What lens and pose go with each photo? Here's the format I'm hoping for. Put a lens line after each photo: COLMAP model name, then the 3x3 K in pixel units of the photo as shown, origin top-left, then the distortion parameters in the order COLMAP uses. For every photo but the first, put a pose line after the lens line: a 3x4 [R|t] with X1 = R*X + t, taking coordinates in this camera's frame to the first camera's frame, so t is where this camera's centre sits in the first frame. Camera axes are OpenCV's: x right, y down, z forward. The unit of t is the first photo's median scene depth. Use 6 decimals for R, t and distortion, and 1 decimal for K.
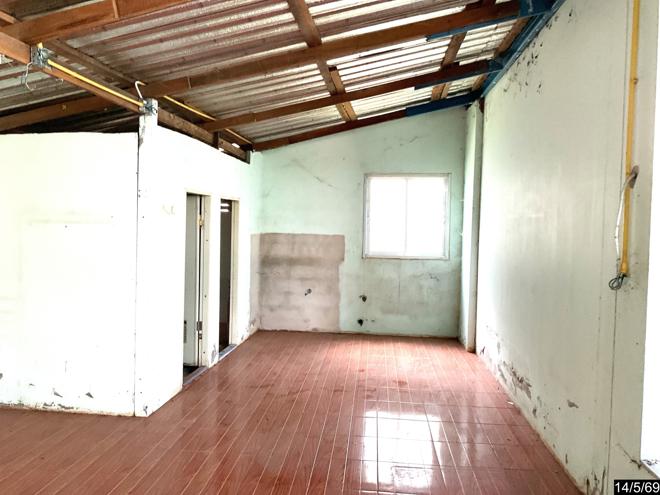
lens RADIAL K [[551.0, 0, 329.8], [0, 551.0, 248.8], [0, 0, 1]] dist [-0.002786, -0.012533]
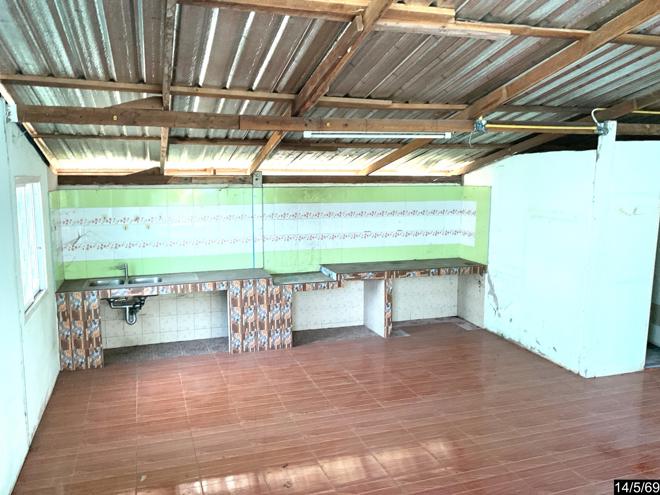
lens RADIAL K [[551.0, 0, 322.9], [0, 551.0, 249.5], [0, 0, 1]] dist [-0.002786, -0.012533]
pose [[0.392498, 0.112753, -0.912815, 0.550268], [-0.035915, 0.993579, 0.107286, -0.100186], [0.919051, -0.009326, 0.394028, -0.040076]]
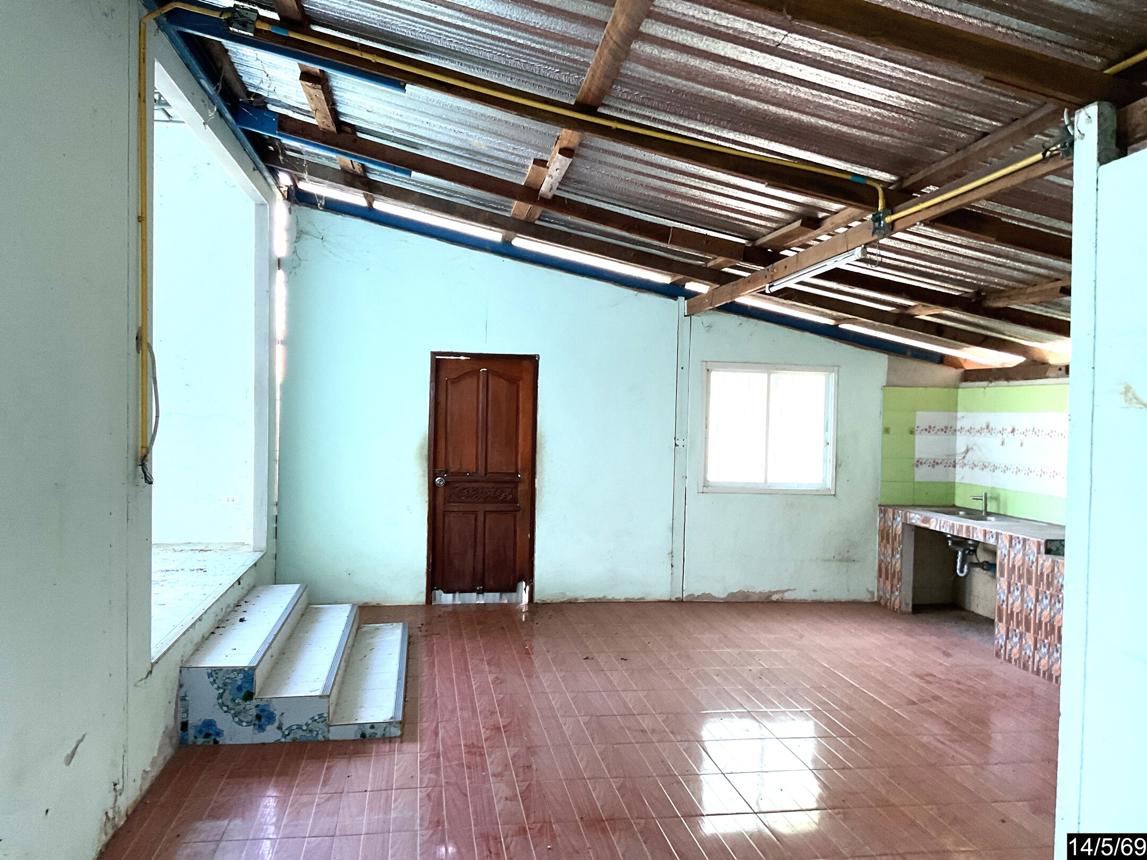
lens RADIAL K [[957.6, 0, 573.0], [0, 957.6, 432.2], [0, 0, 1]] dist [-0.002786, -0.012533]
pose [[-0.974847, -0.033082, -0.220405, 0.290951], [-0.049197, 0.996469, 0.068032, -0.087469], [0.217376, 0.077164, -0.973033, 1.004223]]
